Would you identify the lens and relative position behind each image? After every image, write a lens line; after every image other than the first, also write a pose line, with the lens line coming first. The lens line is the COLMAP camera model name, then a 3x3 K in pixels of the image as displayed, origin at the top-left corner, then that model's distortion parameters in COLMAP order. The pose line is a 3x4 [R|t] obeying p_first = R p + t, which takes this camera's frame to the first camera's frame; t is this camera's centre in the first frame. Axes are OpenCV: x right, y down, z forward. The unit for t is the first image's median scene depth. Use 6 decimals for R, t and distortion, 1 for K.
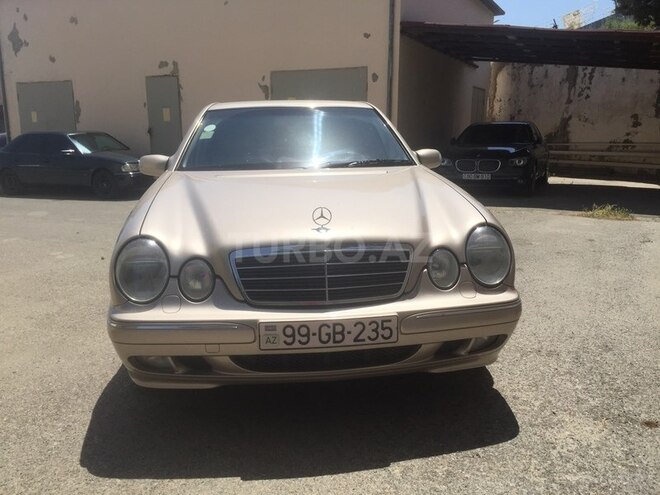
lens RADIAL K [[563.4, 0, 330.0], [0, 563.4, 247.5], [0, 0, 1]] dist [0.079794, -0.122940]
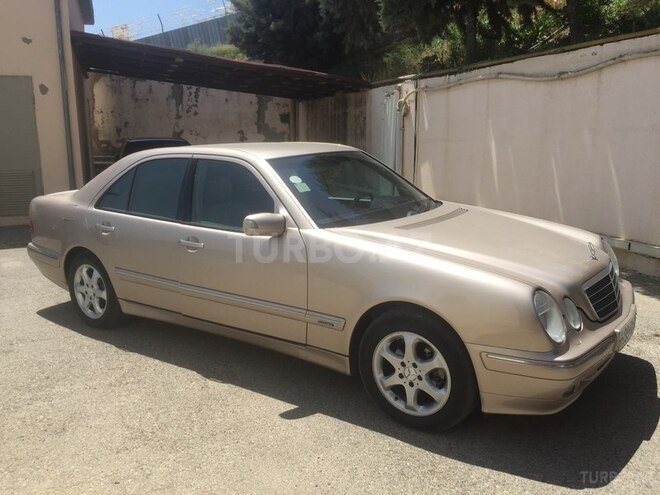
lens RADIAL K [[563.4, 0, 330.0], [0, 563.4, 247.5], [0, 0, 1]] dist [0.079794, -0.122940]
pose [[0.671984, -0.147251, 0.725779, -0.208921], [0.150696, 0.986717, 0.060666, -0.034355], [-0.725071, 0.068606, 0.685248, 0.072126]]
